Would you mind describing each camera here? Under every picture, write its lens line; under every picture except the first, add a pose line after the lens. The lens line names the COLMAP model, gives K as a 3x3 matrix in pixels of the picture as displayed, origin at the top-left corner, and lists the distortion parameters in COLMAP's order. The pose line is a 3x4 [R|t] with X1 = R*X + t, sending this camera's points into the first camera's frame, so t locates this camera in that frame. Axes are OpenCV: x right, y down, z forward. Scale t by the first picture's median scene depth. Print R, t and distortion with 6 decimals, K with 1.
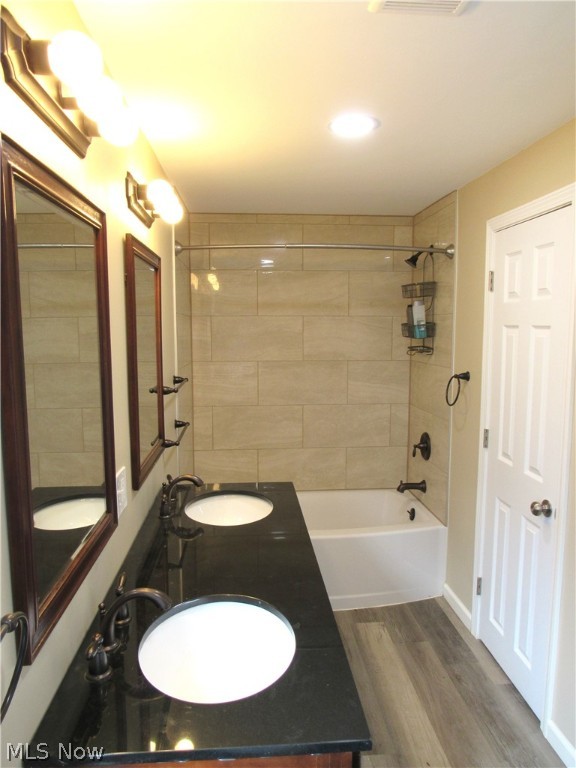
lens RADIAL K [[550.5, 0, 286.3], [0, 550.5, 386.1], [0, 0, 1]] dist [-0.027692, 0.004261]
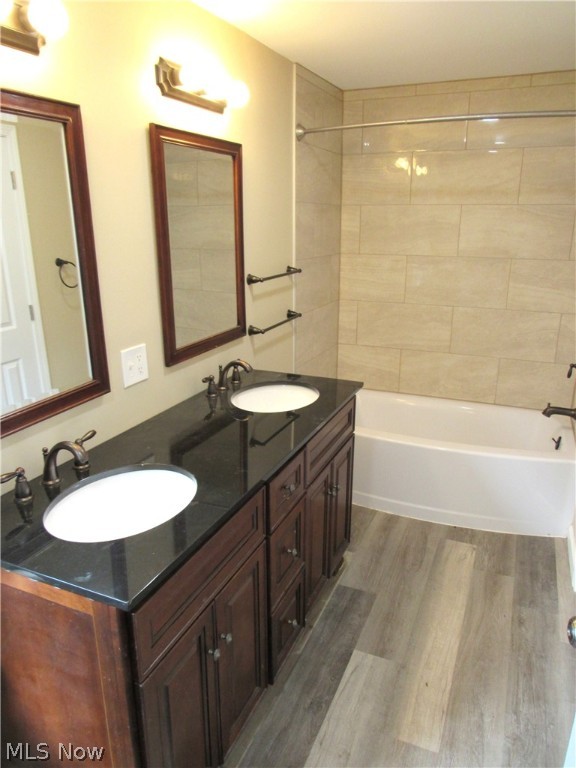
lens RADIAL K [[550.5, 0, 286.7], [0, 550.5, 385.8], [0, 0, 1]] dist [-0.027692, 0.004261]
pose [[0.883380, 0.139471, -0.447424, 0.256237], [-0.052449, 0.978115, 0.201345, -0.006442], [0.465714, -0.154398, 0.871362, 0.073211]]
